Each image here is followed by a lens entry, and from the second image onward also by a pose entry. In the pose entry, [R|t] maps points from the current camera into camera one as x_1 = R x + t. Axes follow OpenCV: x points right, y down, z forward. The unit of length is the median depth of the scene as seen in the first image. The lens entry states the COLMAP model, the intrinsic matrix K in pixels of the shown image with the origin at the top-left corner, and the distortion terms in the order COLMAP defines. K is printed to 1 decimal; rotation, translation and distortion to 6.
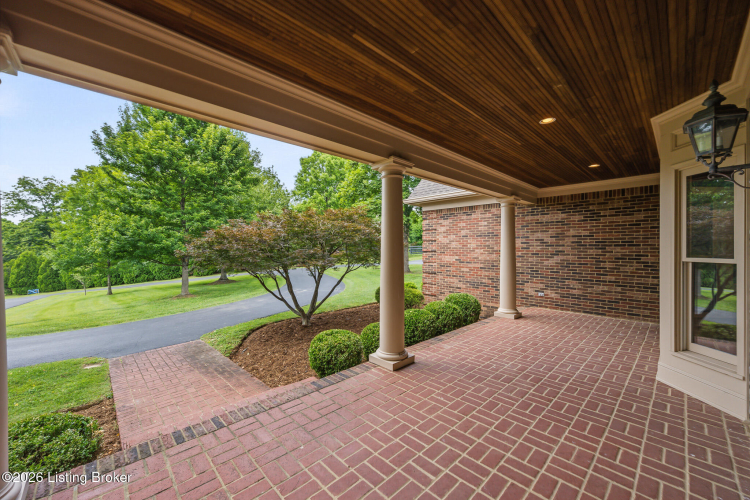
lens RADIAL K [[294.7, 0, 375.0], [0, 294.7, 250.0], [0, 0, 1]] dist [0.001043, 0.000148]
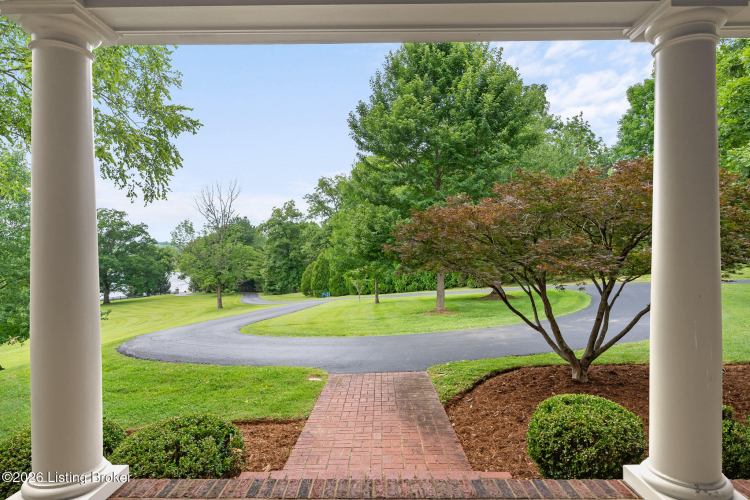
lens RADIAL K [[463.5, 0, 375.0], [0, 463.5, 250.0], [0, 0, 1]] dist [0.002729, -0.001059]
pose [[0.711032, -0.004929, -0.703143, 0.063549], [-0.000659, 0.999970, -0.007676, 0.013334], [0.703160, 0.005921, 0.711007, 0.078403]]
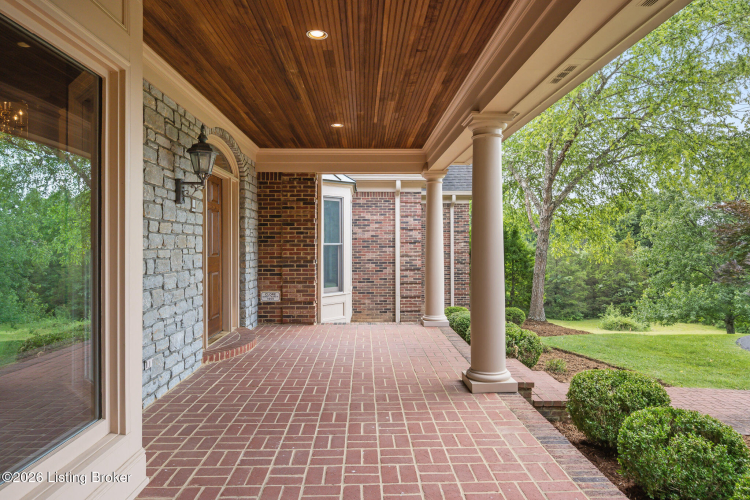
lens RADIAL K [[443.0, 0, 374.4], [0, 443.0, 242.3], [0, 0, 1]] dist [0.000094, 0.000025]
pose [[-0.675426, -0.002739, -0.737423, 0.450156], [-0.002358, 0.999996, -0.001554, 0.009064], [0.737424, 0.000689, -0.675430, 0.647300]]
